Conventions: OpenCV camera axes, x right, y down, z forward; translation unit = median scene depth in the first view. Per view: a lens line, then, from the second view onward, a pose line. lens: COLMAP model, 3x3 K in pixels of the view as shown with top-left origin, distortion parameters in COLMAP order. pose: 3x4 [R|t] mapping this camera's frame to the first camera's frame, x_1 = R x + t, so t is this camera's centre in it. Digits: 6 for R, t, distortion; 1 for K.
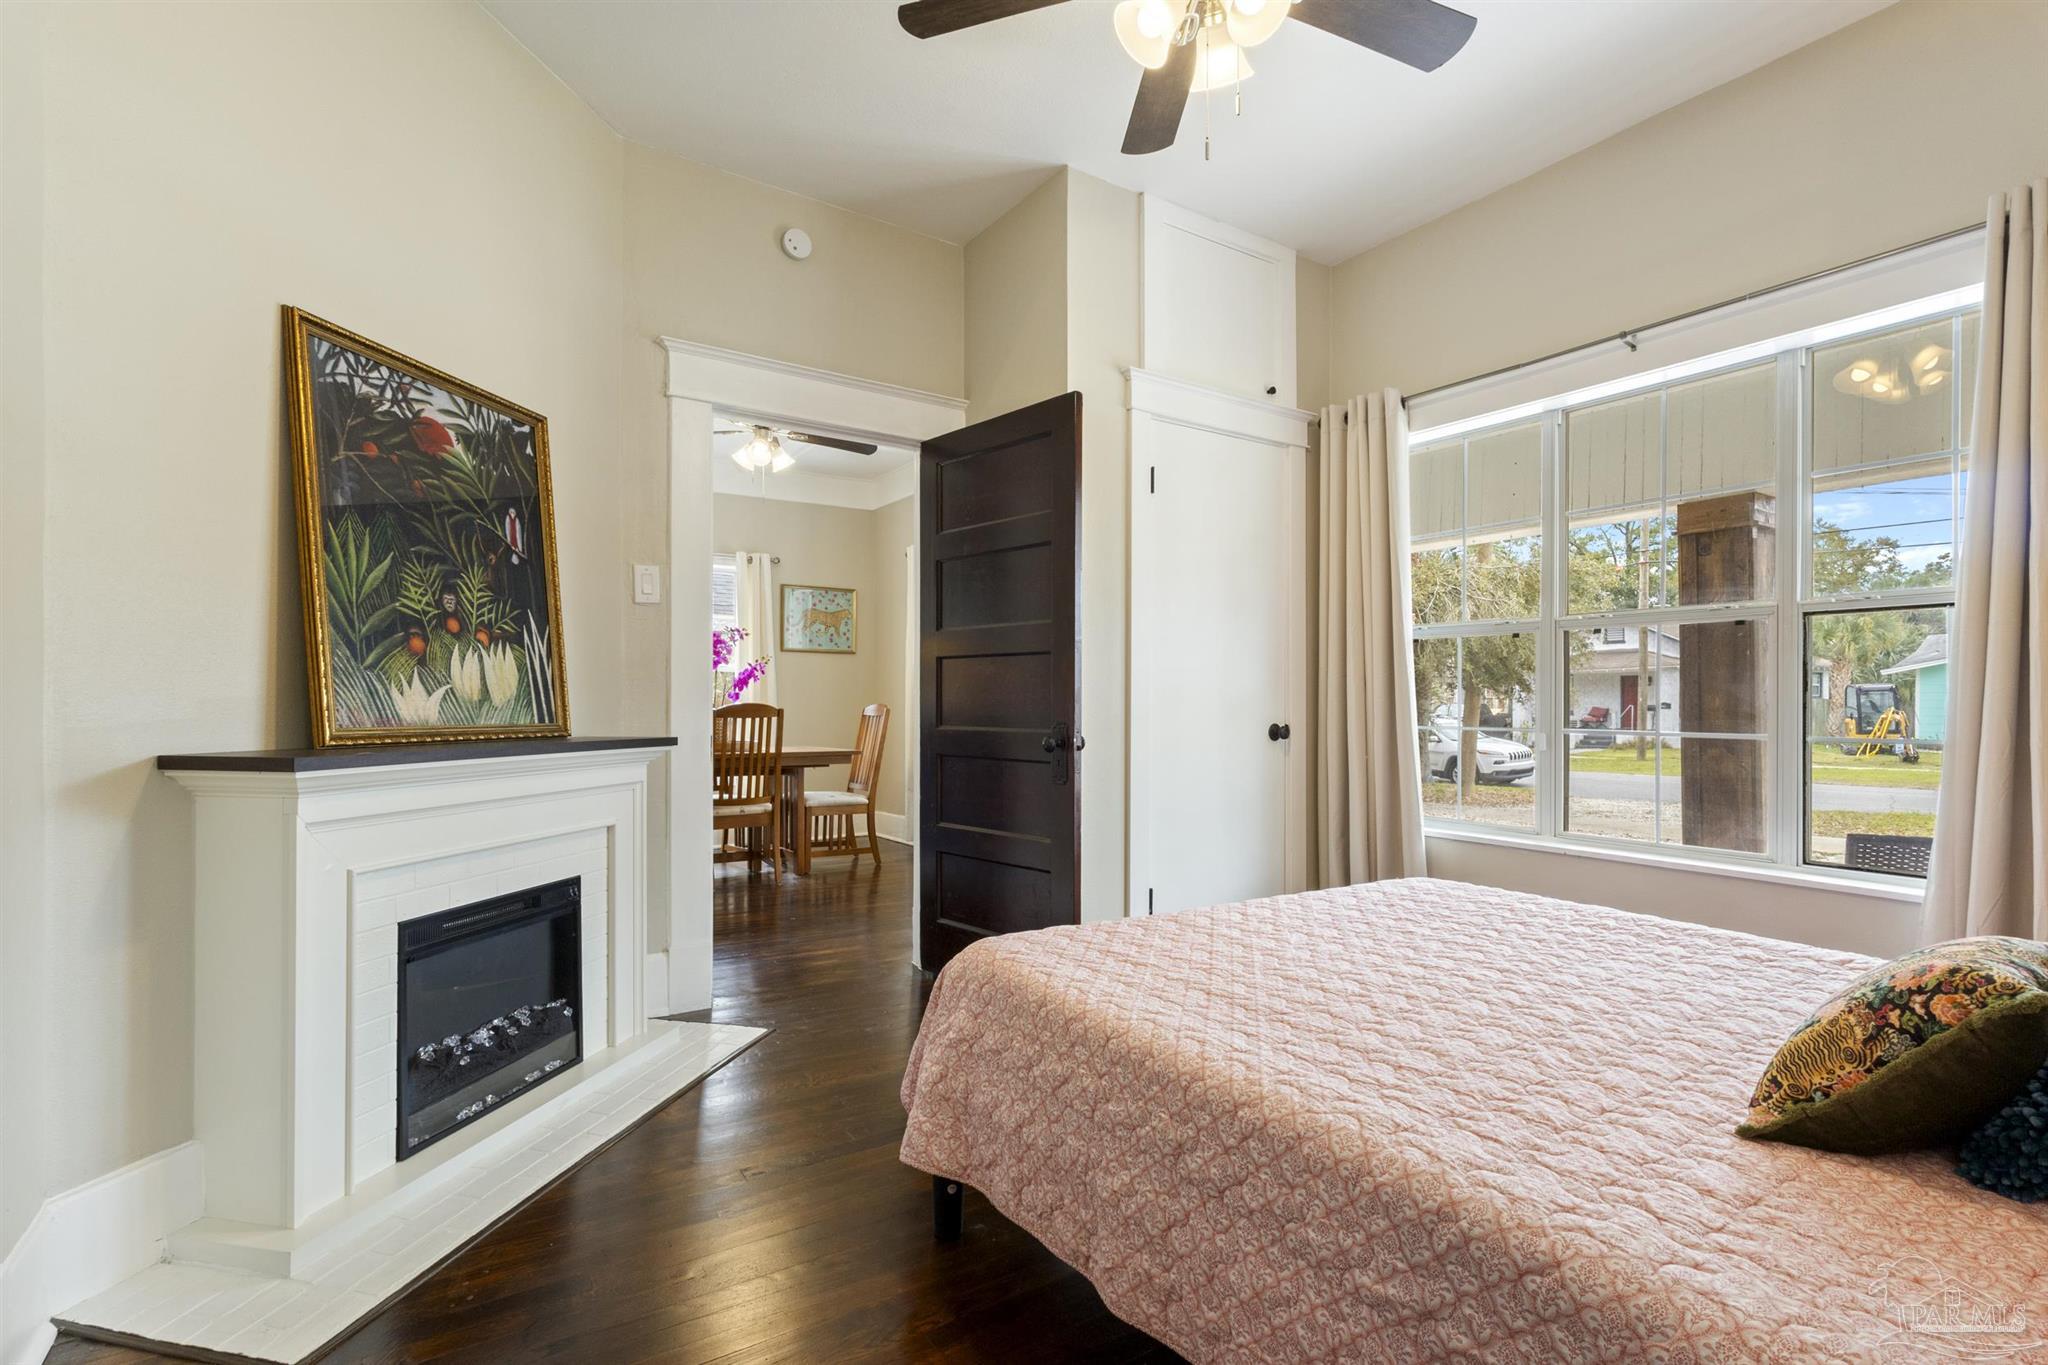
lens RADIAL K [[957.1, 0, 1019.8], [0, 957.1, 703.8], [0, 0, 1]] dist [-0.001231, -0.000121]
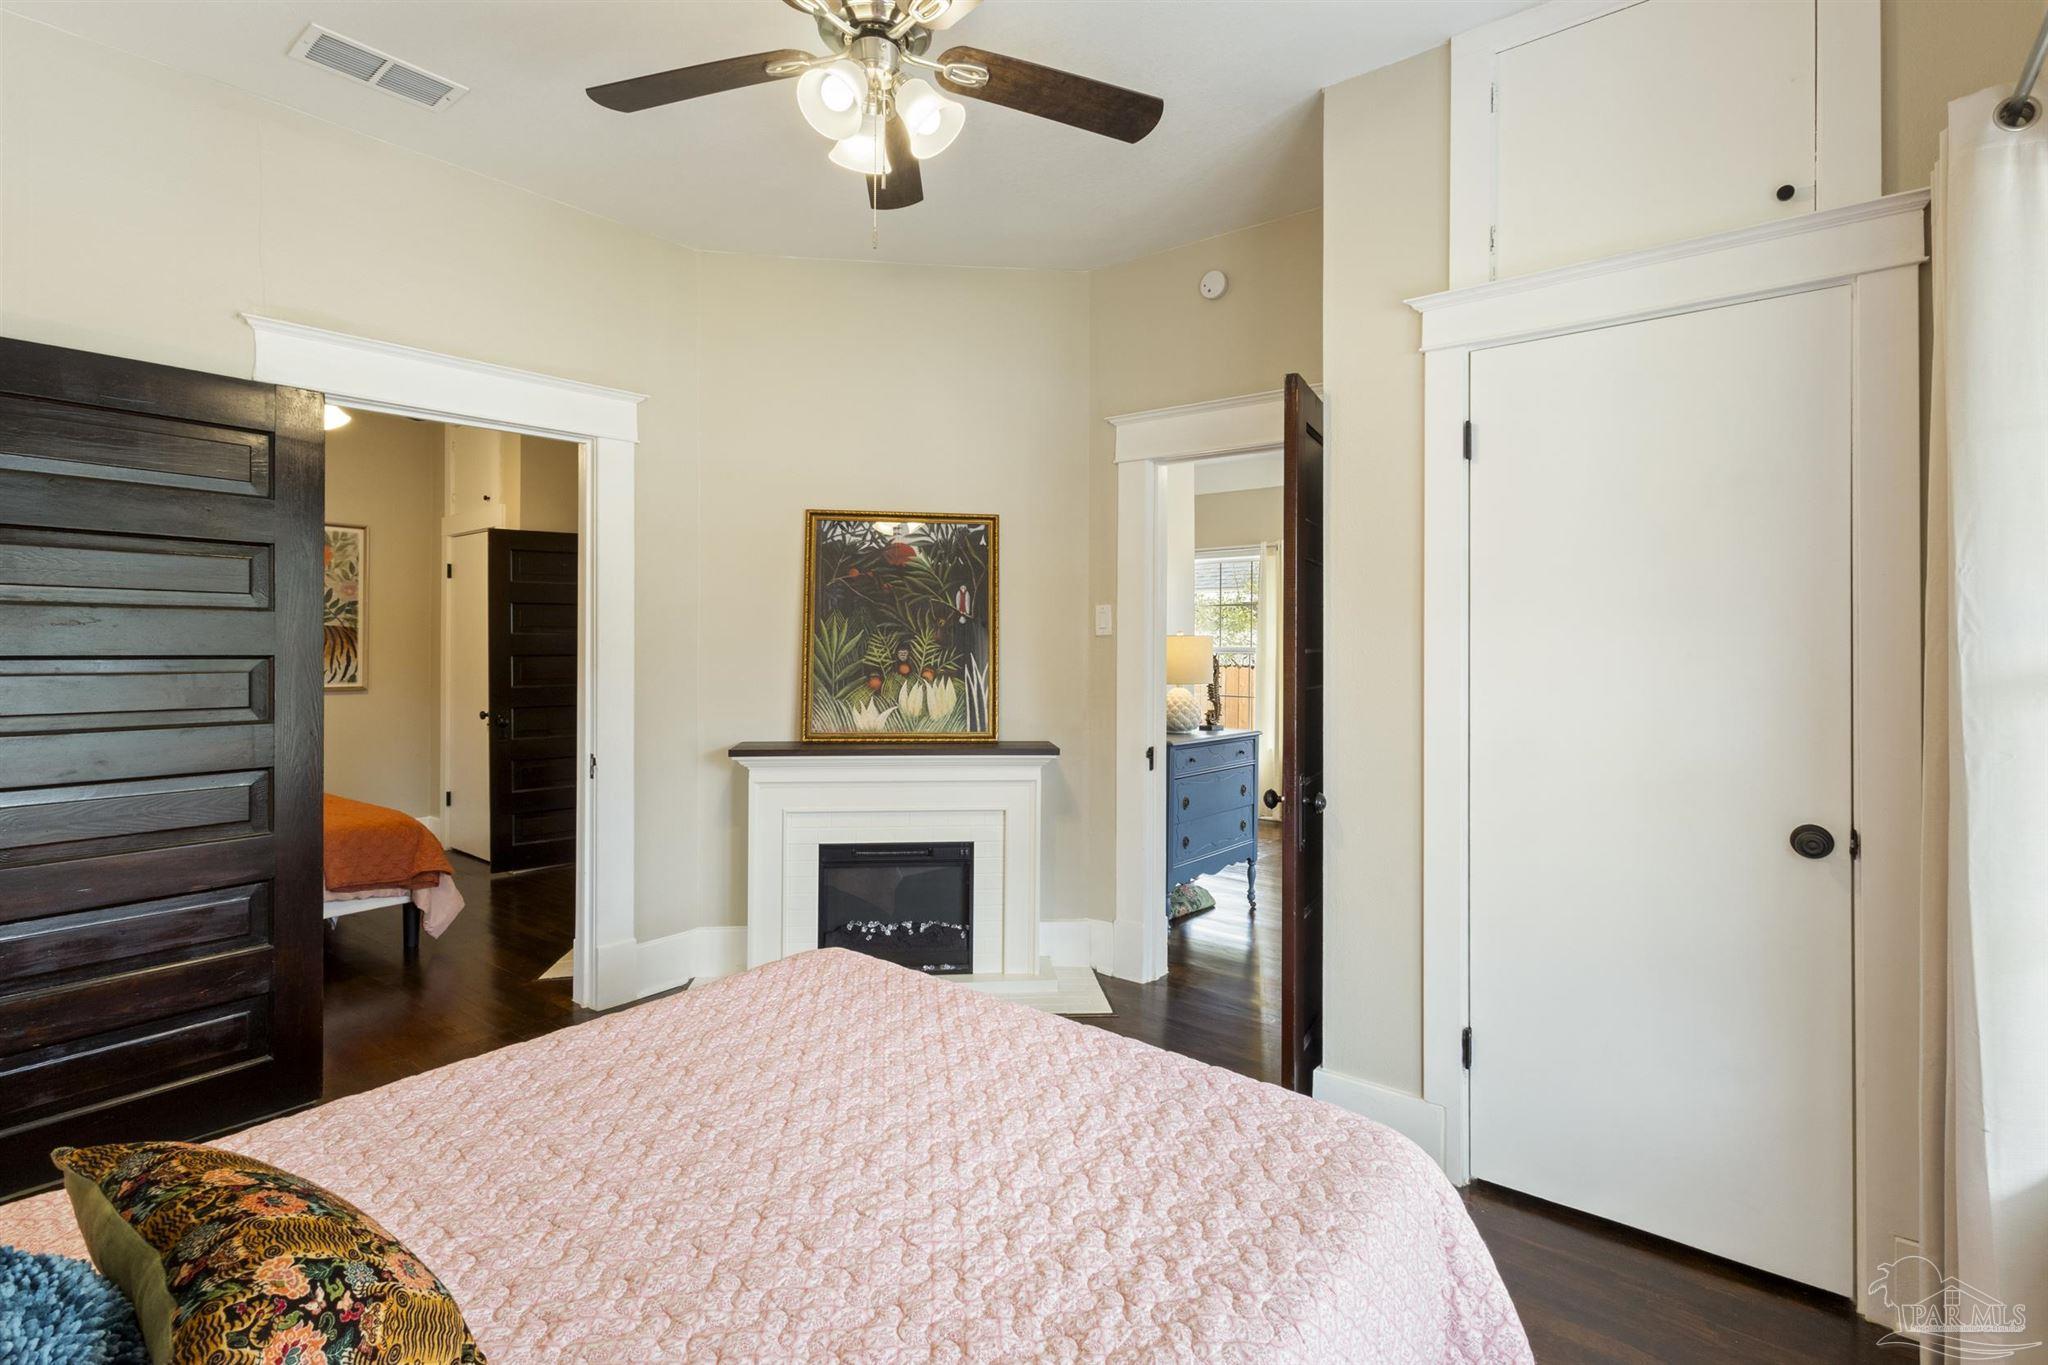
lens RADIAL K [[953.3, 0, 1027.7], [0, 953.3, 635.4], [0, 0, 1]] dist [-0.000108, -0.000062]
pose [[0.314448, -0.012617, -0.949191, 0.968444], [-0.002216, 0.999899, -0.014025, -0.113397], [0.949272, 0.006513, 0.314388, 0.672588]]
